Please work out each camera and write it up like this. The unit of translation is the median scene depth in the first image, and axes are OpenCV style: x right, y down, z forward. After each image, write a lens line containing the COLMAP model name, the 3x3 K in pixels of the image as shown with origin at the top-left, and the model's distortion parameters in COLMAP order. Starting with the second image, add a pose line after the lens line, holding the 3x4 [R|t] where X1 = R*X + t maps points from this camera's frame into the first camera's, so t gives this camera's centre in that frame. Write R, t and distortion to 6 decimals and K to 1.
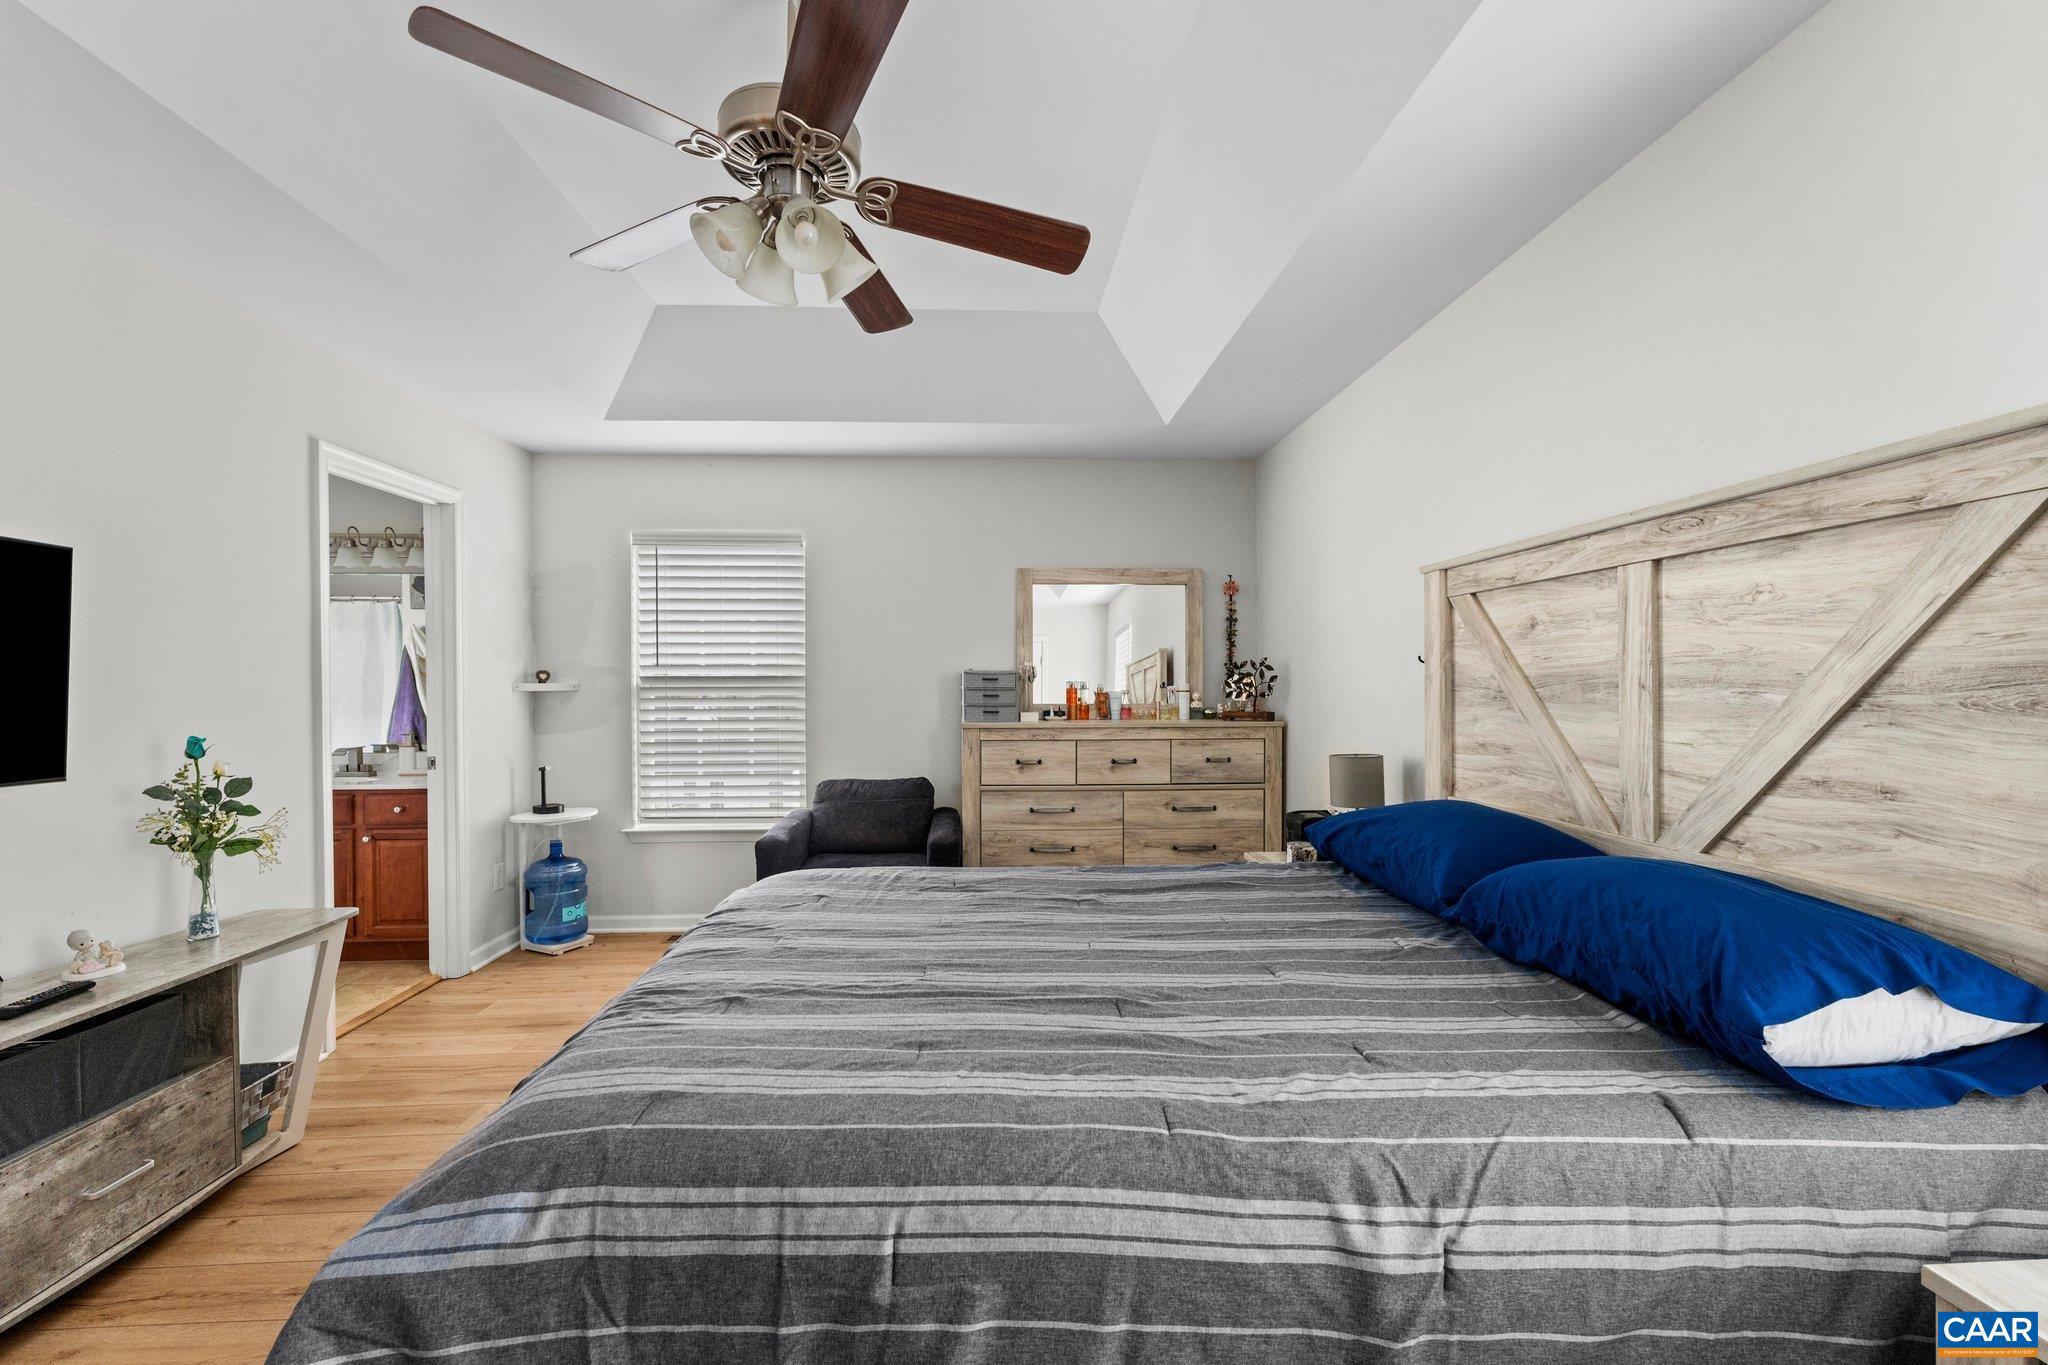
lens RADIAL K [[849.0, 0, 1021.2], [0, 849.0, 672.5], [0, 0, 1]] dist [-0.000213, 0.000205]
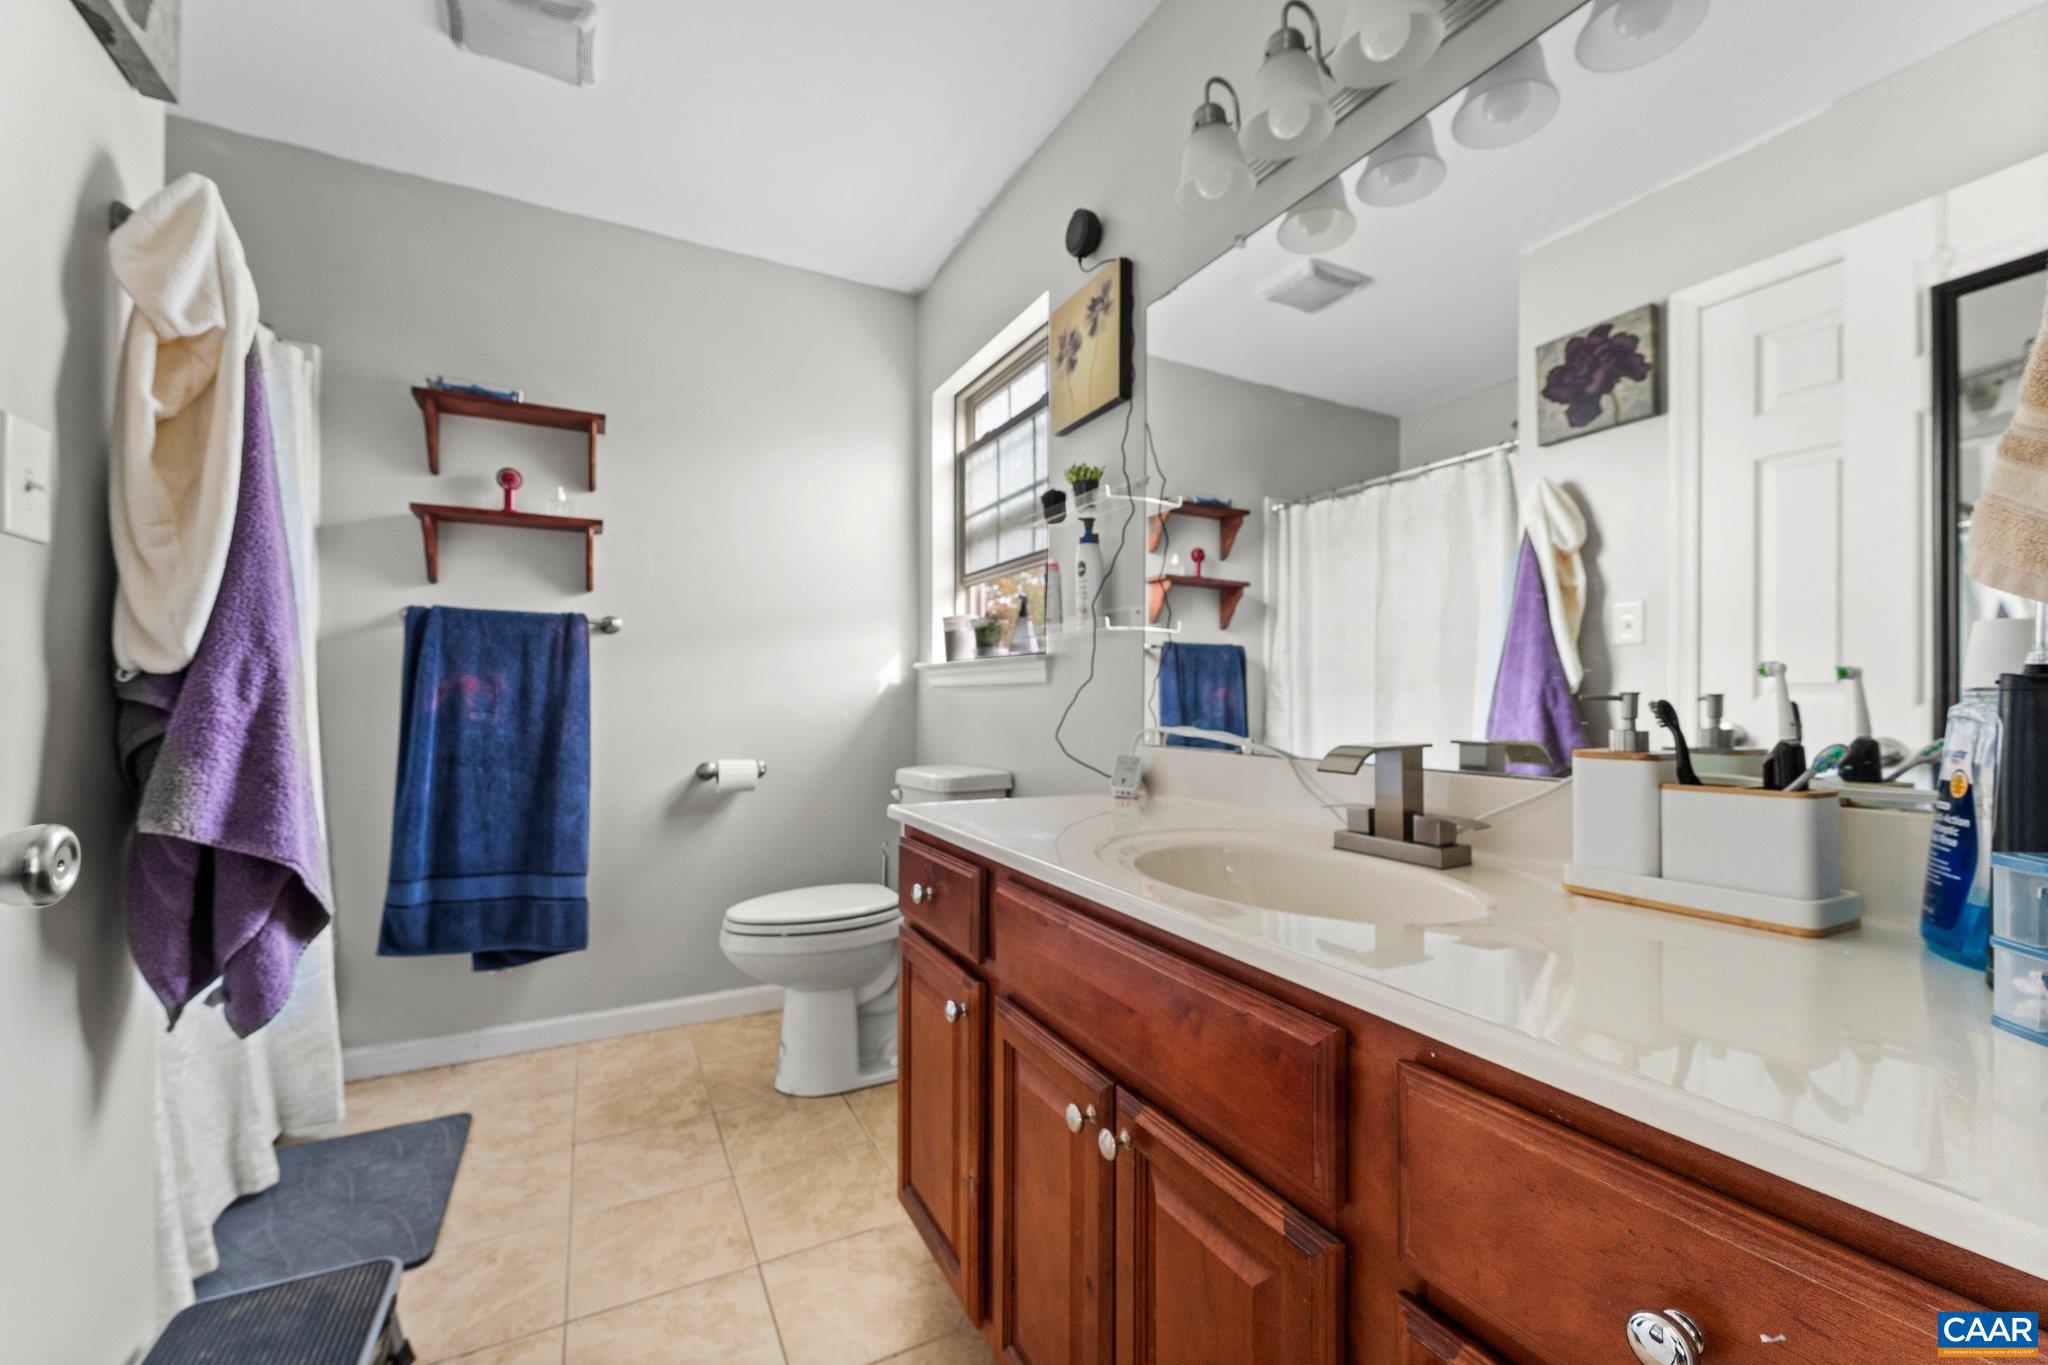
lens RADIAL K [[849.0, 0, 1021.2], [0, 849.0, 672.5], [0, 0, 1]] dist [-0.000213, 0.000205]
pose [[0.427498, -0.001266, -0.904015, -0.582987], [-0.013487, 0.999879, -0.007778, 0.067837], [0.903916, 0.015518, 0.427429, 0.763573]]
